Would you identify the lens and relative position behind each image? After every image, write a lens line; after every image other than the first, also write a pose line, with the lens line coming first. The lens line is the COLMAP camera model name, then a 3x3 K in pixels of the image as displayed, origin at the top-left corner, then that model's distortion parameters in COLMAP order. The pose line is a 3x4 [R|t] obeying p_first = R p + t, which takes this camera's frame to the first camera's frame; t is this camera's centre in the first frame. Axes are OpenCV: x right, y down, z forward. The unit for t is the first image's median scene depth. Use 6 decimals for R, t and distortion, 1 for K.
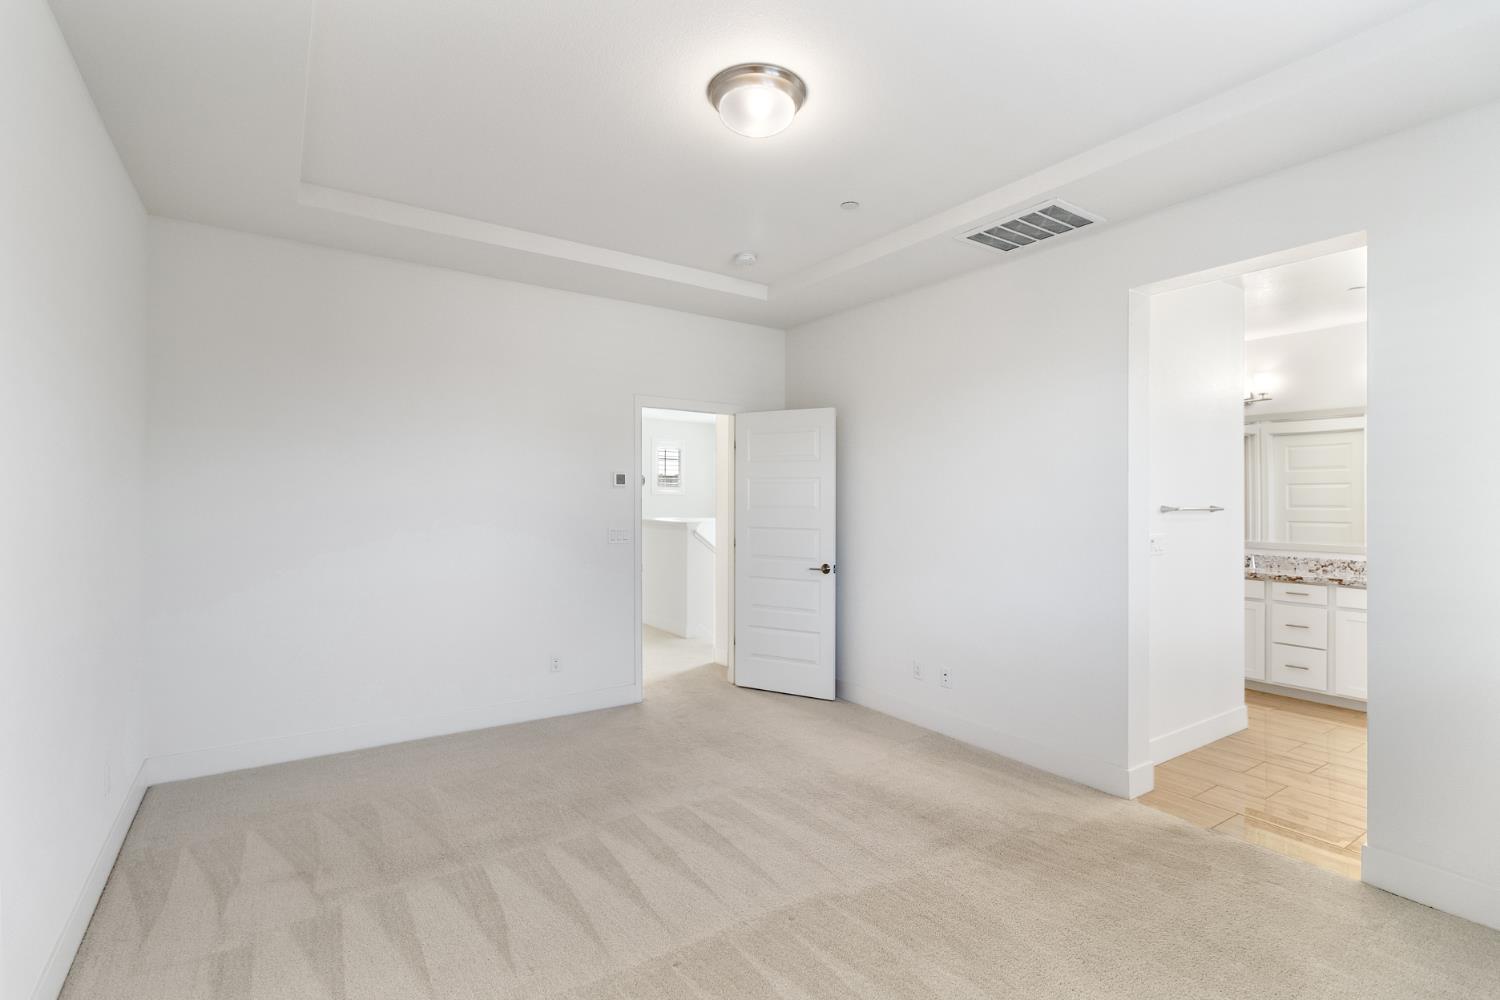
lens RADIAL K [[695.4, 0, 758.3], [0, 695.4, 498.6], [0, 0, 1]] dist [0.004563, -0.002170]
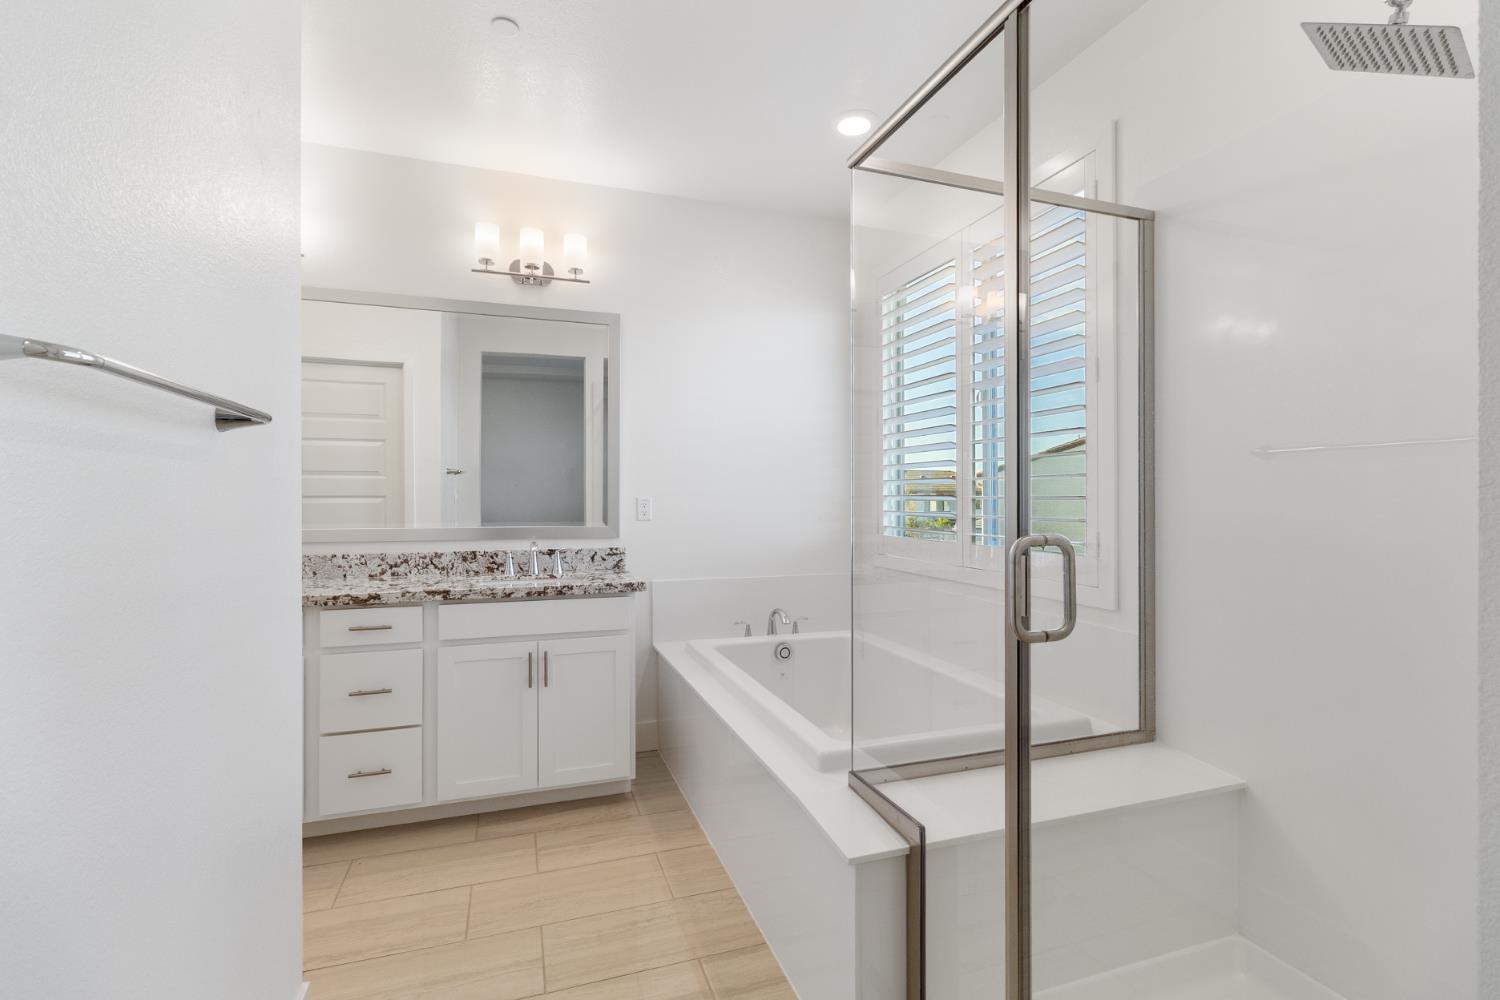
lens RADIAL K [[695.4, 0, 760.4], [0, 695.4, 494.2], [0, 0, 1]] dist [0.004563, -0.002170]
pose [[0.268276, -0.005036, 0.963329, 0.362926], [-0.002325, 0.999980, 0.005875, 0.035809], [-0.963339, -0.003816, 0.268259, 0.590769]]
